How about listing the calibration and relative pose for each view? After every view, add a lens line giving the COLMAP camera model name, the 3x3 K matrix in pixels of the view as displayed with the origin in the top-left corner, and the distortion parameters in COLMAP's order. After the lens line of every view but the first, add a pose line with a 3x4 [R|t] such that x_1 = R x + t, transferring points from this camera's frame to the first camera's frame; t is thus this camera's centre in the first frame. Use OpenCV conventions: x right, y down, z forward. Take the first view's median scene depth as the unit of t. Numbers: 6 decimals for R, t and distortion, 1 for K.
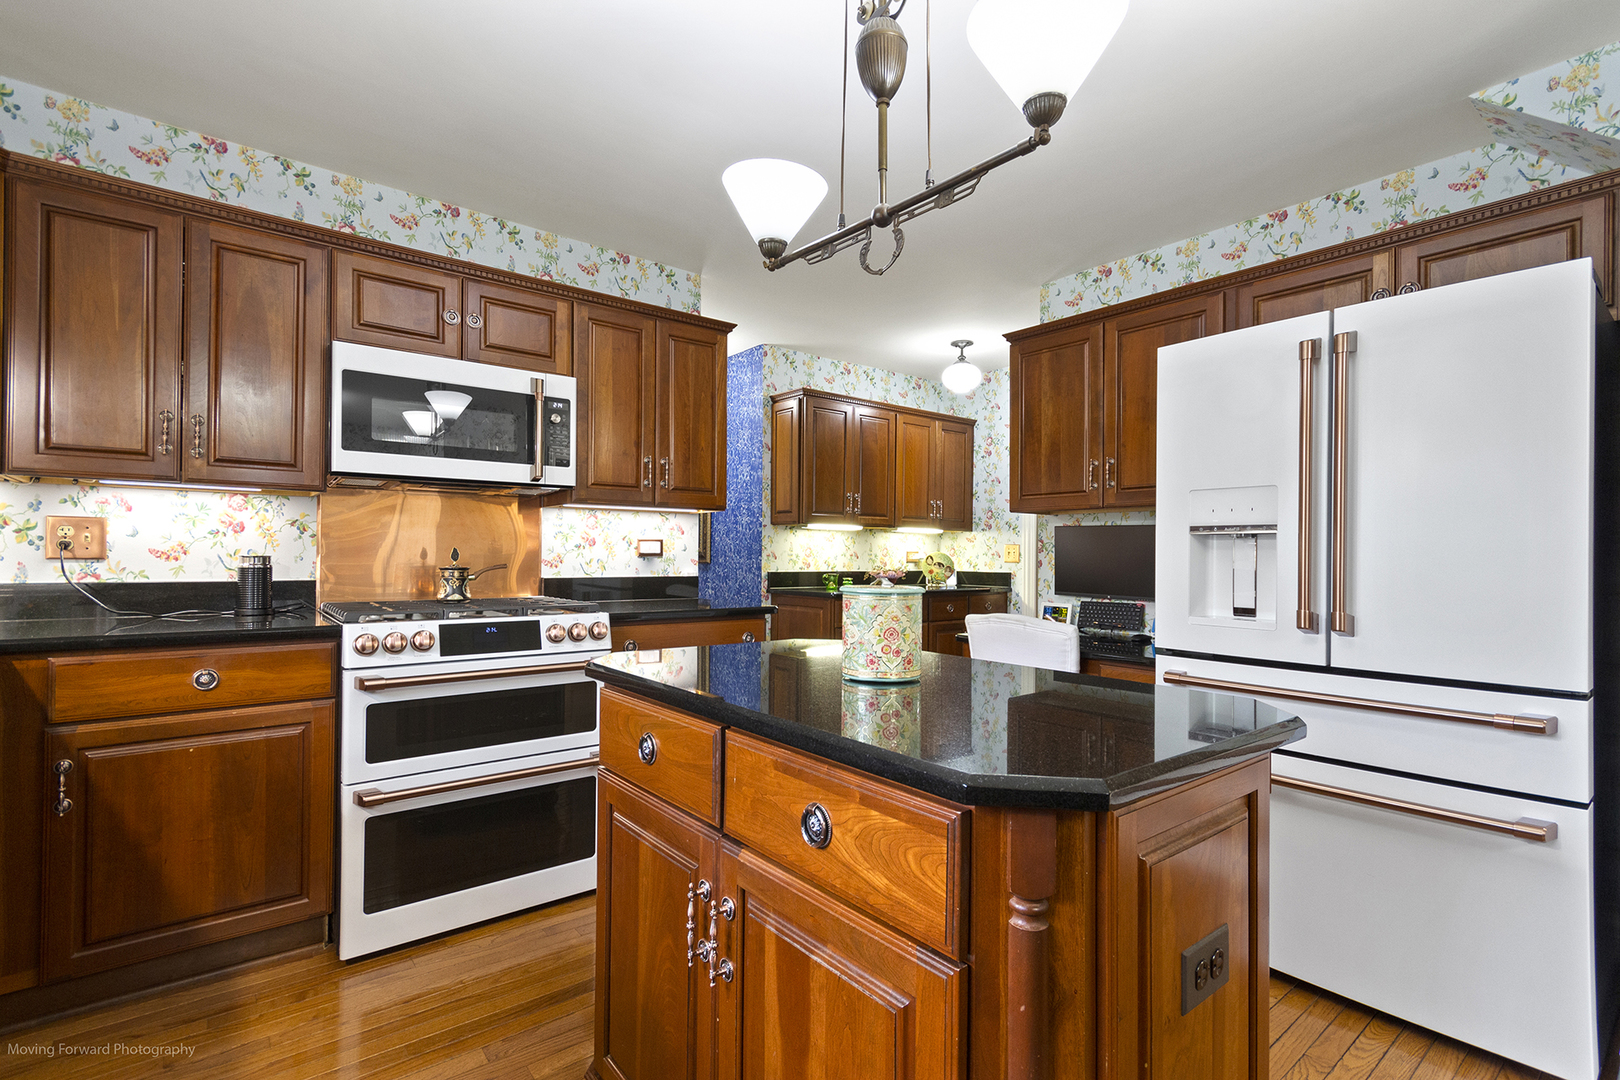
lens RADIAL K [[752.6, 0, 810.0], [0, 752.6, 540.0], [0, 0, 1]] dist [0.000516, 0.000181]
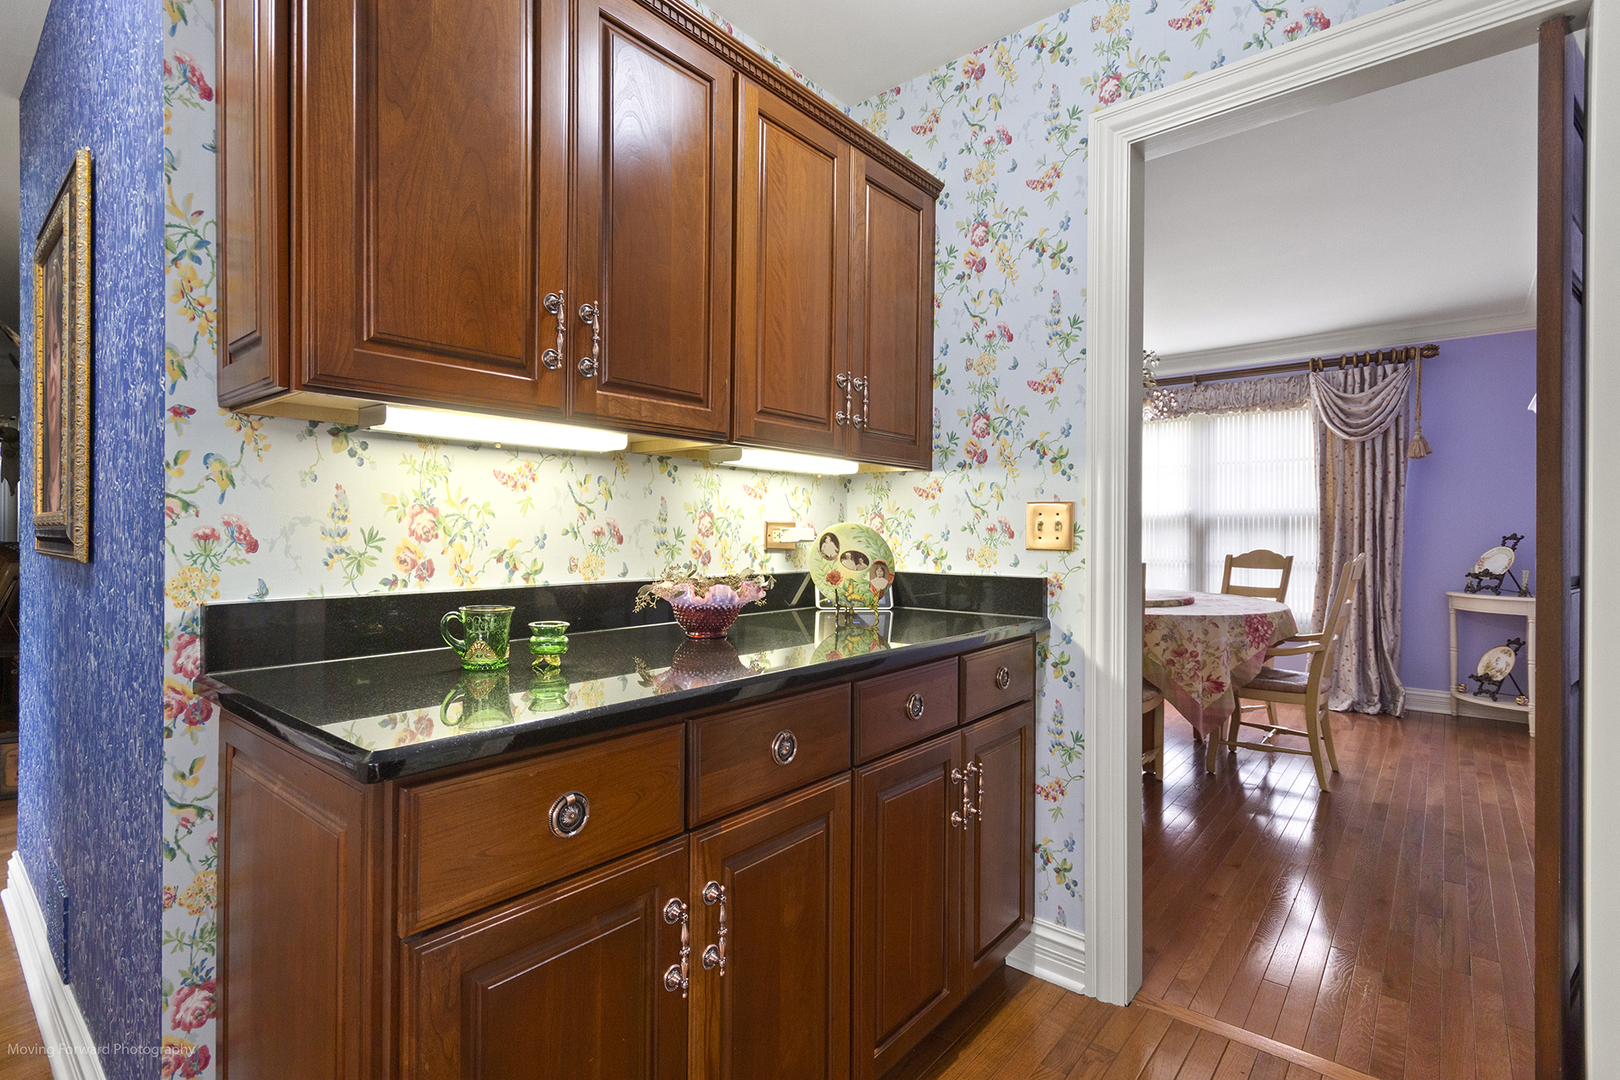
lens RADIAL K [[779.4, 0, 811.5], [0, 779.4, 547.5], [0, 0, 1]] dist [0.010488, 0.000802]
pose [[0.978528, -0.007381, 0.205982, 0.073184], [-0.001730, 0.999029, 0.044013, 0.011274], [-0.206107, -0.043424, 0.977565, 0.636413]]
